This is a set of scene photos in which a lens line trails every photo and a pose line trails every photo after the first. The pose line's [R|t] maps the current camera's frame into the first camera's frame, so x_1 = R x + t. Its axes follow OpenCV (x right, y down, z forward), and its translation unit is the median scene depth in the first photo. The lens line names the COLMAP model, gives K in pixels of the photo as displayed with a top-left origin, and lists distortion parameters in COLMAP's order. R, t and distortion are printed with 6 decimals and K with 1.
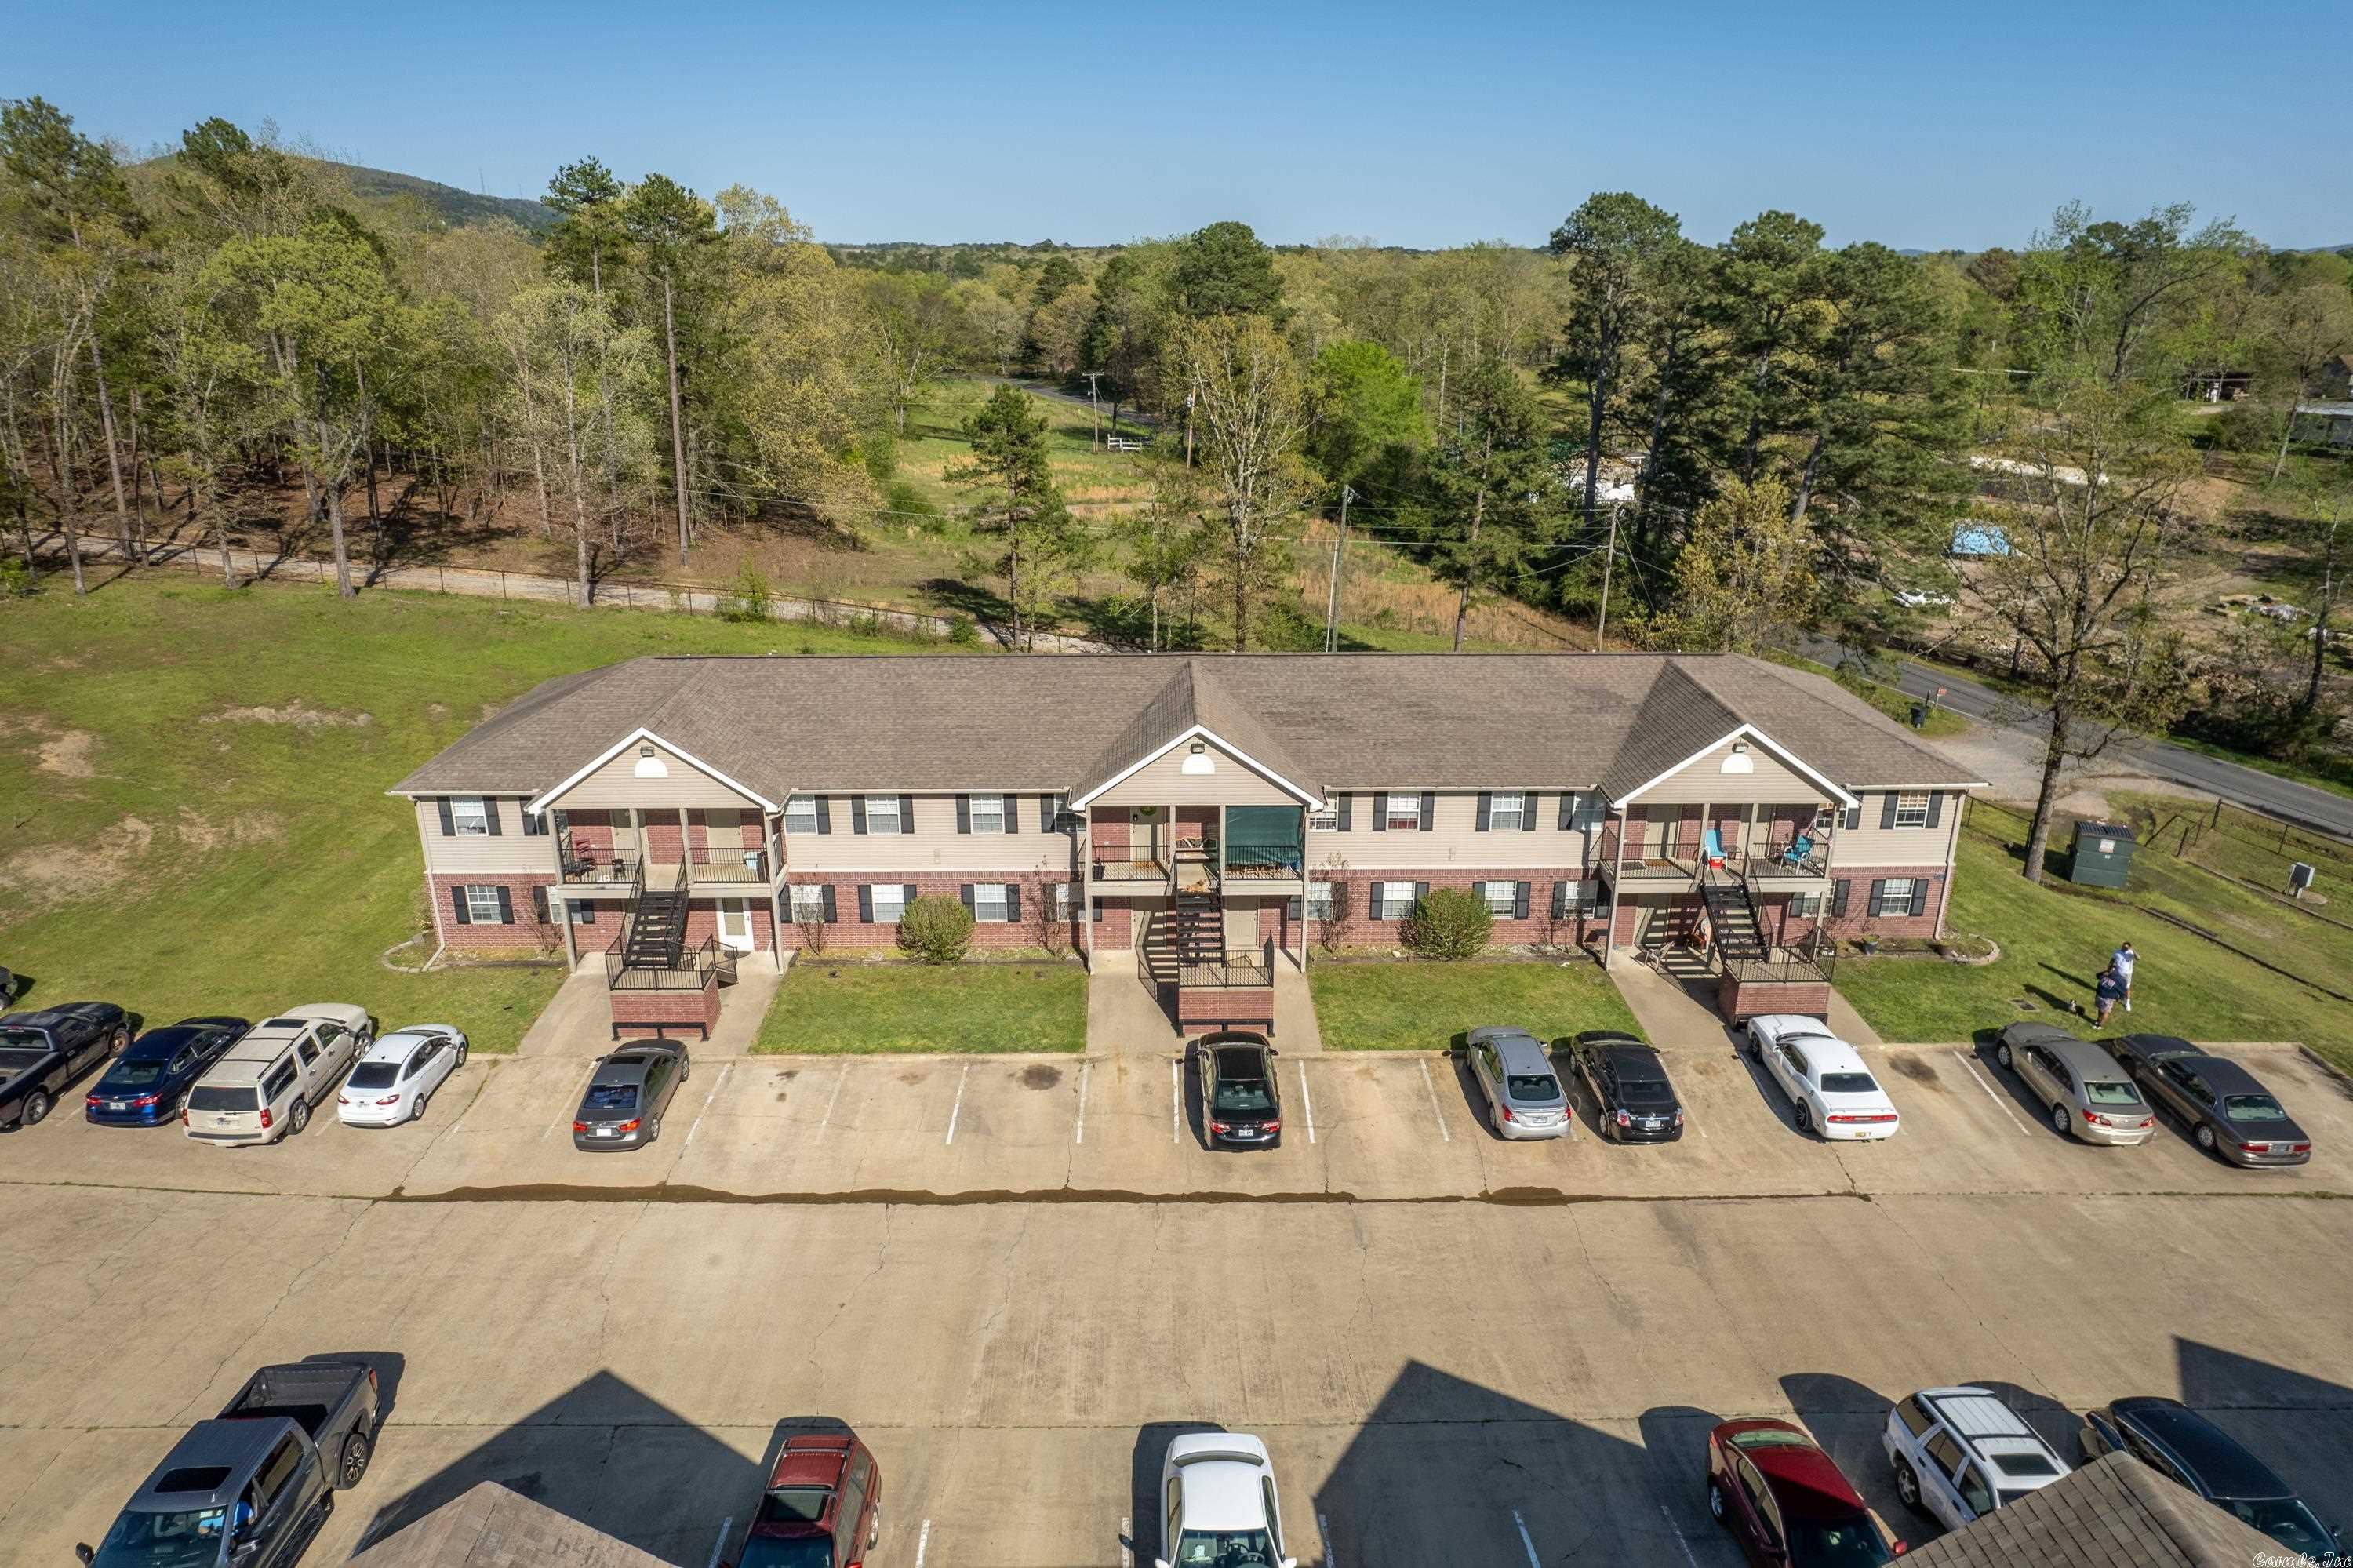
lens RADIAL K [[1503.2, 0, 1176.5], [0, 1503.2, 784.0], [0, 0, 1]] dist [-0.067706, 0.059158]
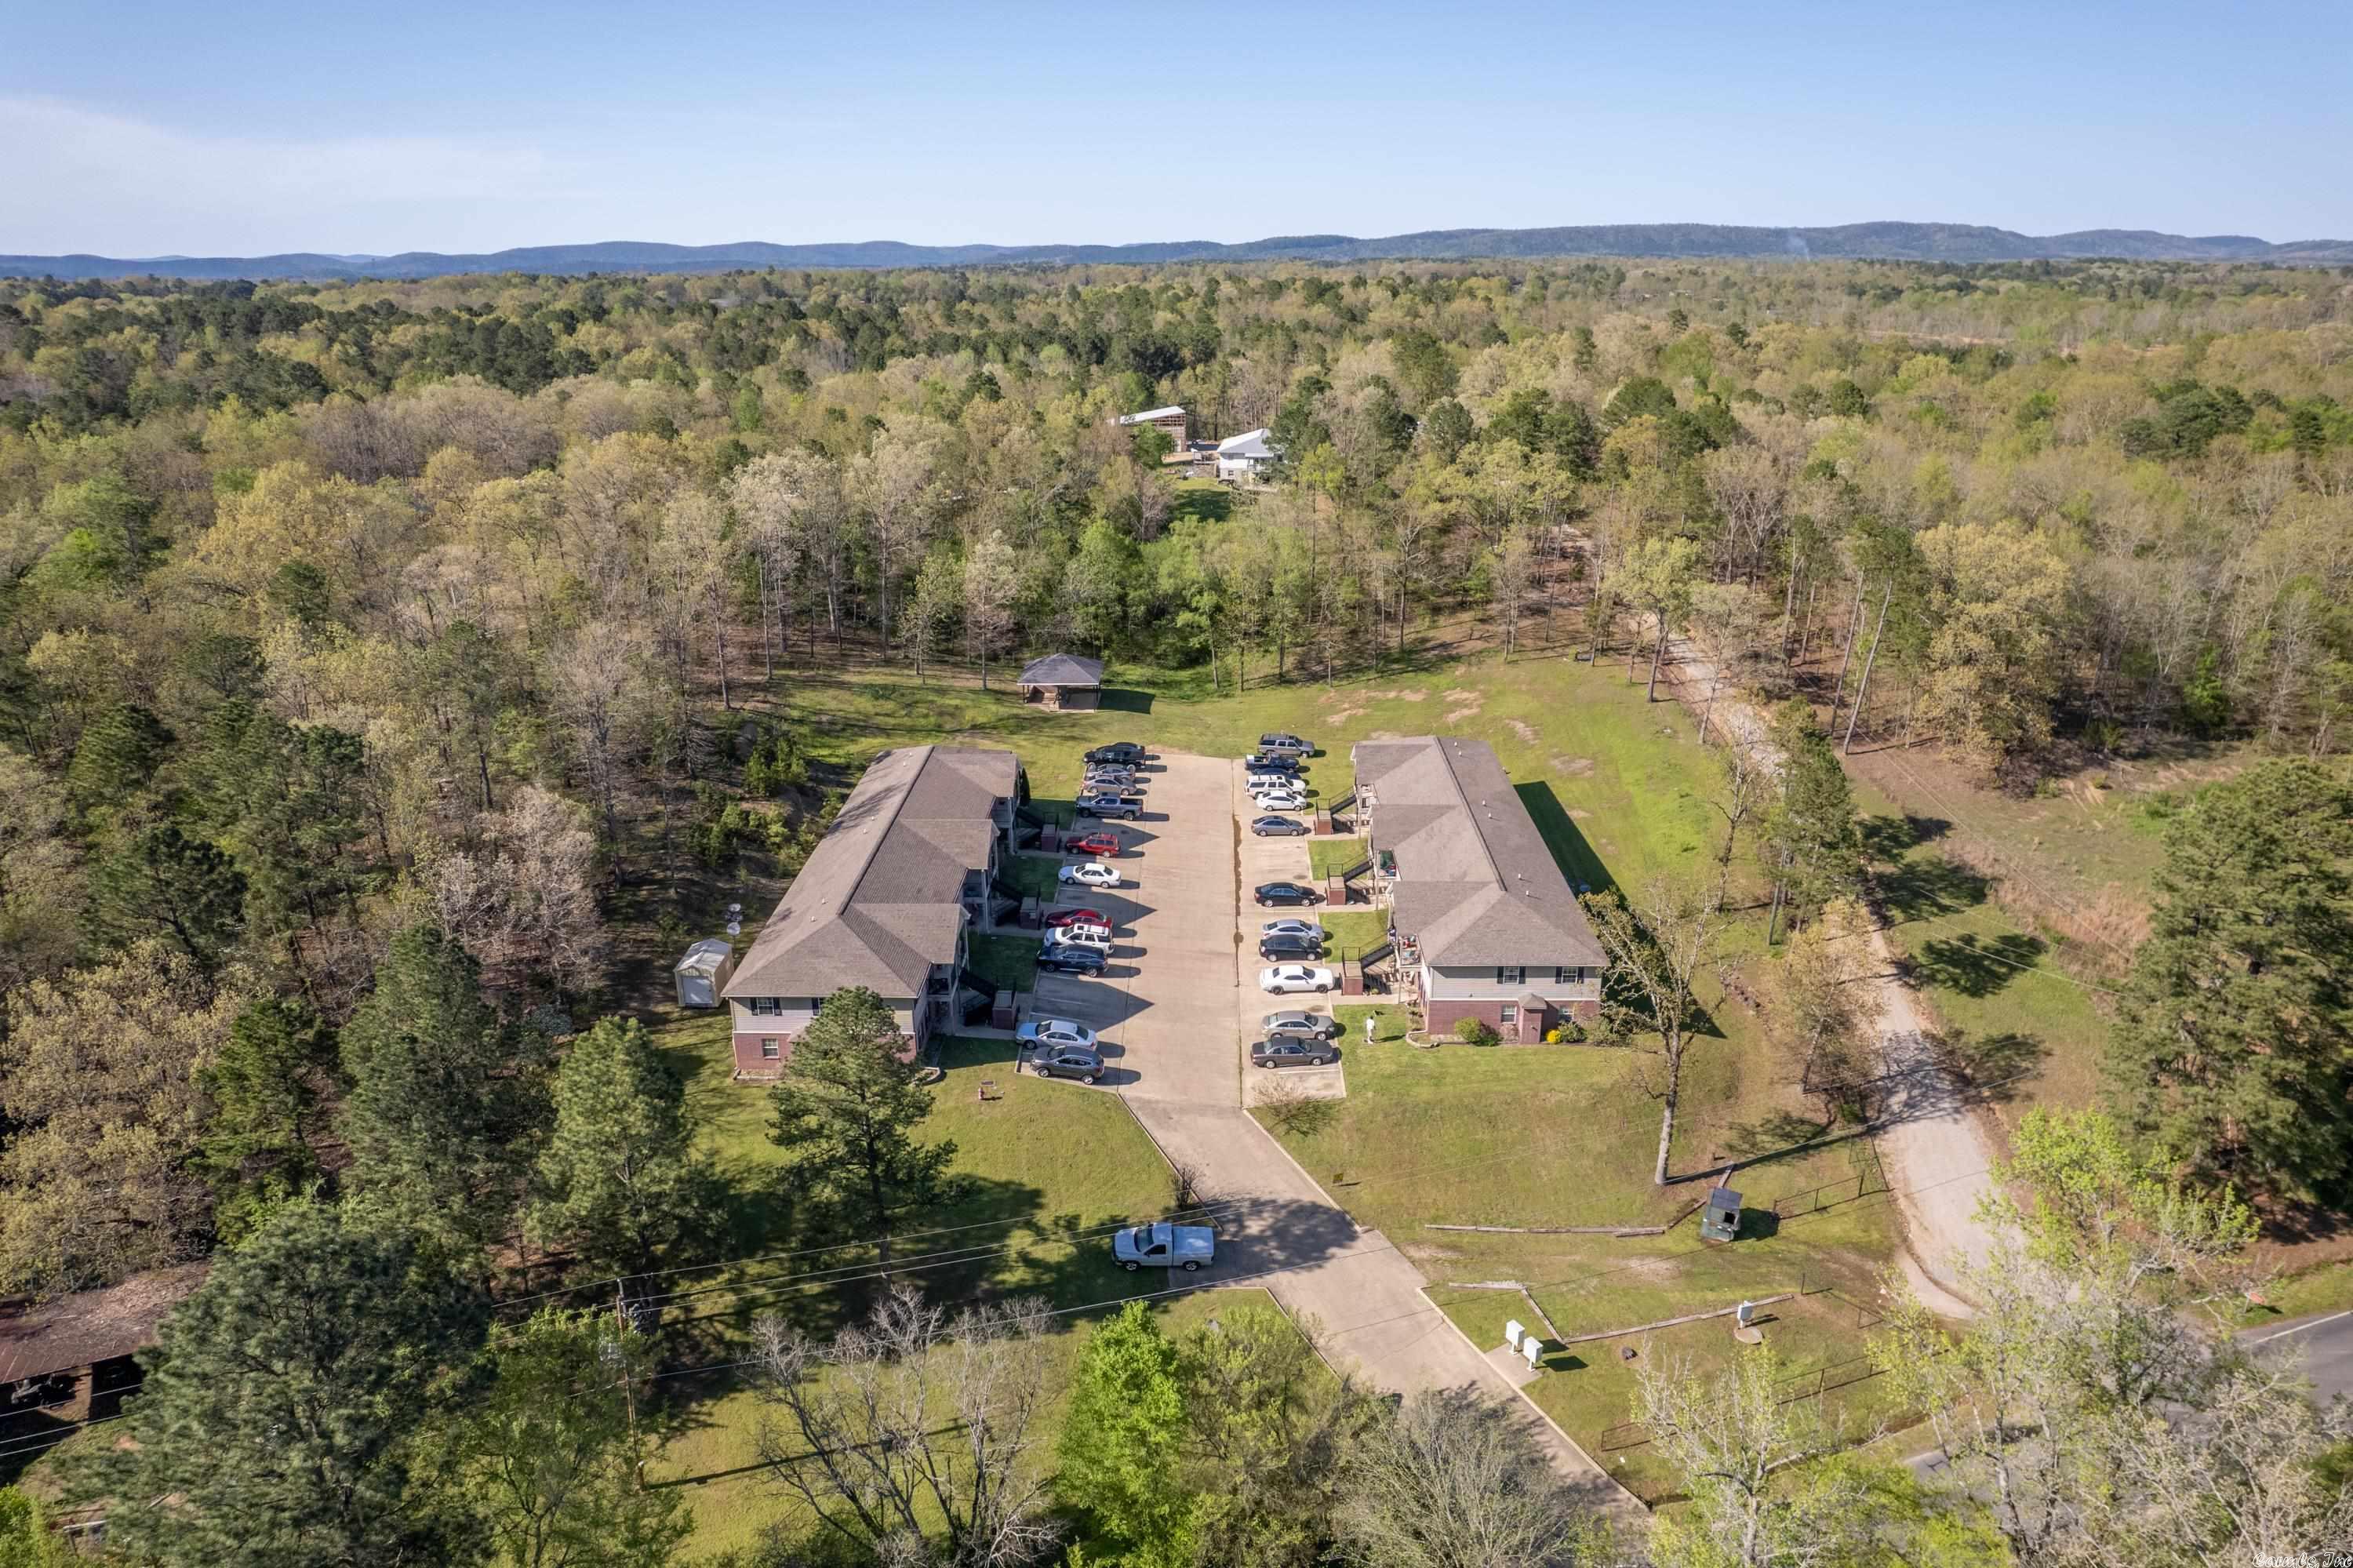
lens RADIAL K [[1503.2, 0, 1176.5], [0, 1503.2, 784.0], [0, 0, 1]] dist [-0.067706, 0.059158]
pose [[-0.044141, 0.328412, -0.943503, 2.839035], [-0.325119, 0.888290, 0.324404, -0.920999], [0.944642, 0.321070, 0.067562, 0.471663]]
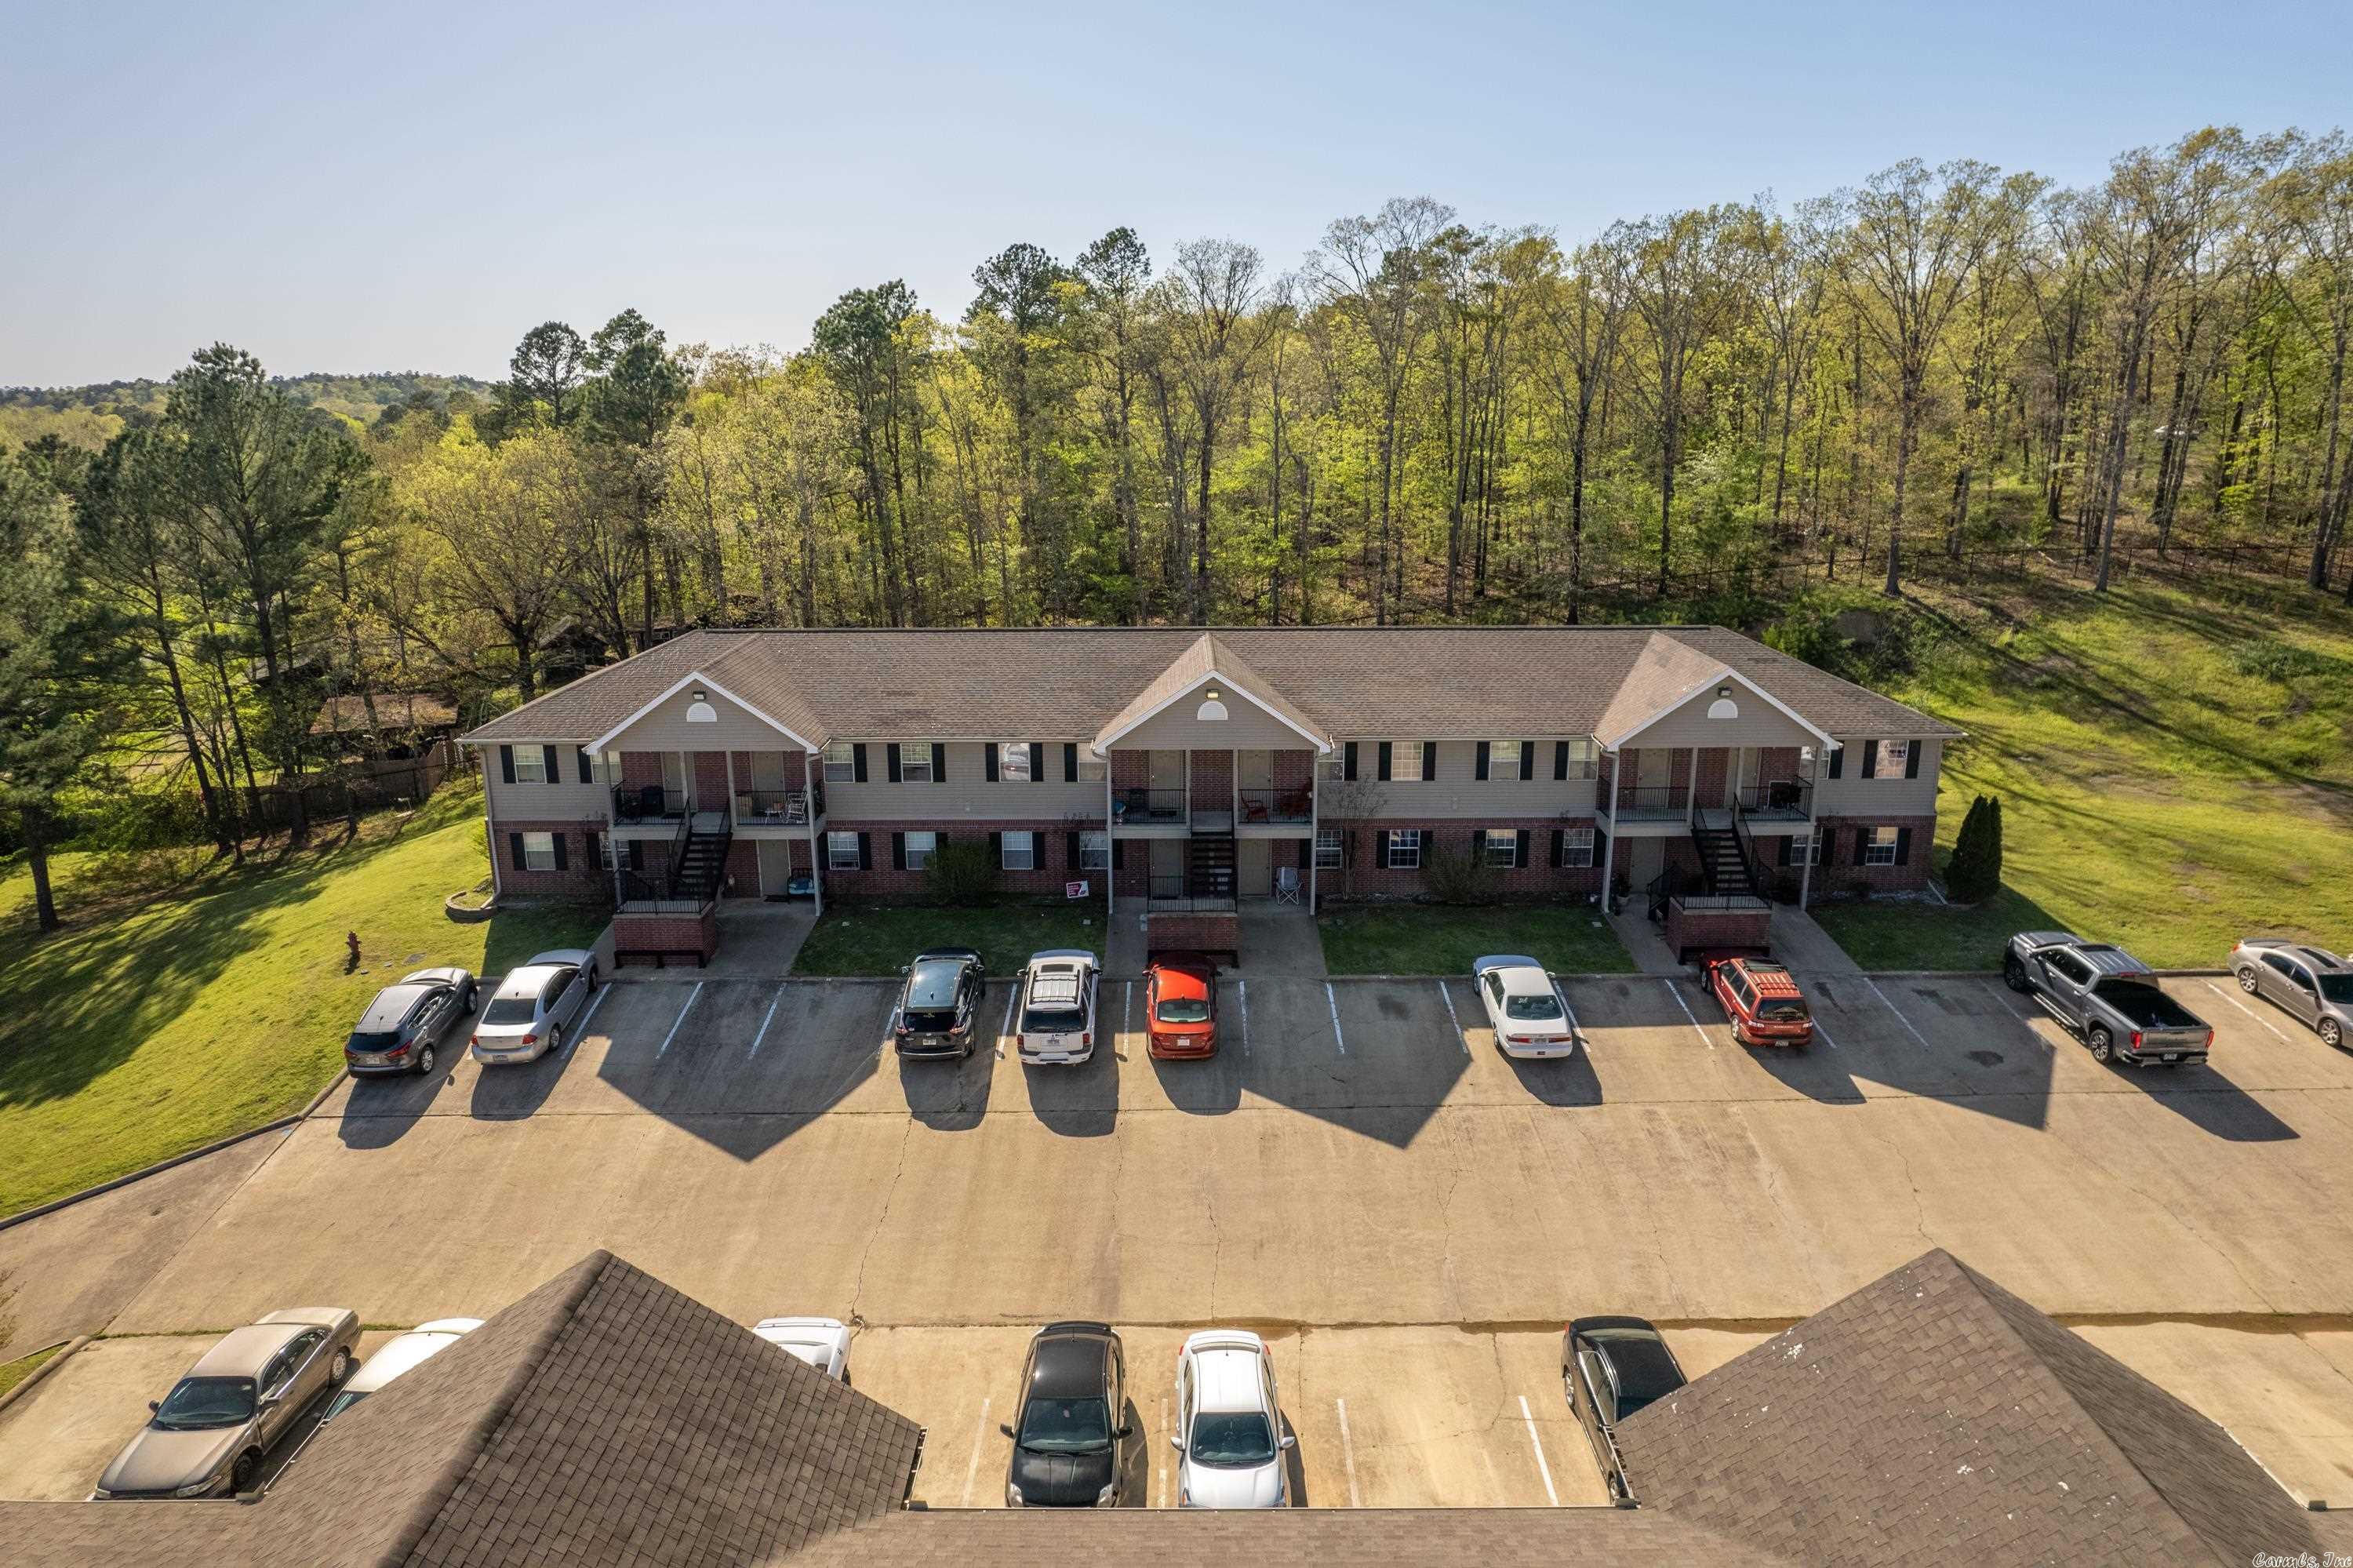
lens RADIAL K [[1503.2, 0, 1176.5], [0, 1503.2, 784.0], [0, 0, 1]] dist [-0.067706, 0.059158]
pose [[-0.999684, -0.002564, 0.025001, 0.227398], [0.011814, 0.830073, 0.557530, -0.398082], [-0.022182, 0.557649, -0.829780, 1.341572]]
